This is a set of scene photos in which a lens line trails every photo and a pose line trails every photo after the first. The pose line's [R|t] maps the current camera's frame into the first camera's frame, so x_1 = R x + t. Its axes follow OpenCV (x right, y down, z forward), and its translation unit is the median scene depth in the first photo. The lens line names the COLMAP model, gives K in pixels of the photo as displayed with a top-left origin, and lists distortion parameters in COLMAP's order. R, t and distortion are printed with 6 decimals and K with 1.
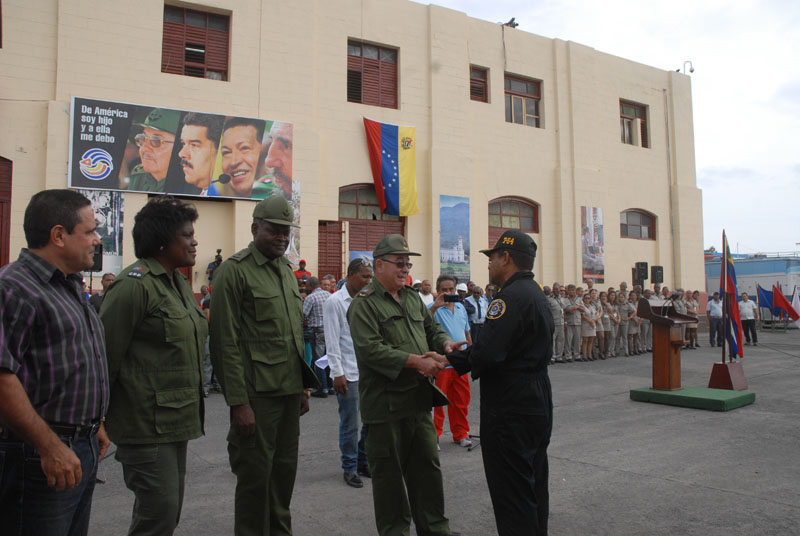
lens RADIAL K [[646.1, 0, 400.0], [0, 646.1, 268.0], [0, 0, 1]] dist [-0.065608, 0.015304]
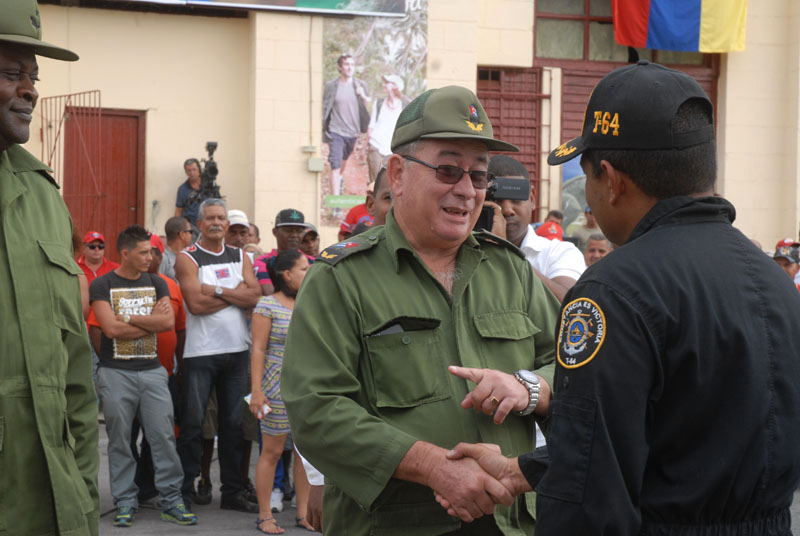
lens RADIAL K [[1712.4, 0, 400.0], [0, 1712.4, 268.0], [0, 0, 1]] dist [0.000581, -0.023796]
pose [[0.979667, 0.016006, -0.199989, 0.032574], [-0.007757, 0.999089, 0.041962, 0.001482], [0.200479, -0.039557, 0.978899, 0.028340]]
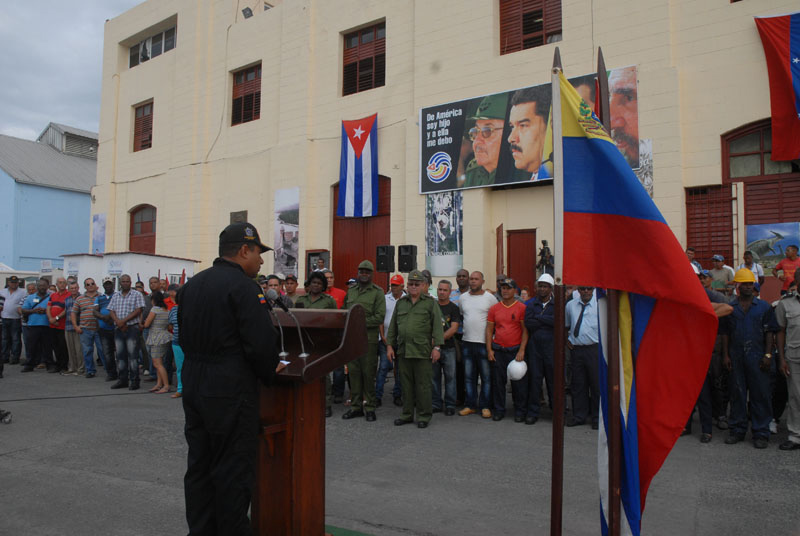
lens RADIAL K [[646.1, 0, 400.0], [0, 646.1, 268.0], [0, 0, 1]] dist [-0.065608, 0.015304]
pose [[0.441561, -0.035048, -0.896546, 0.413615], [0.044404, 0.998866, -0.017179, 0.014563], [0.896132, -0.032224, 0.442617, 0.460466]]
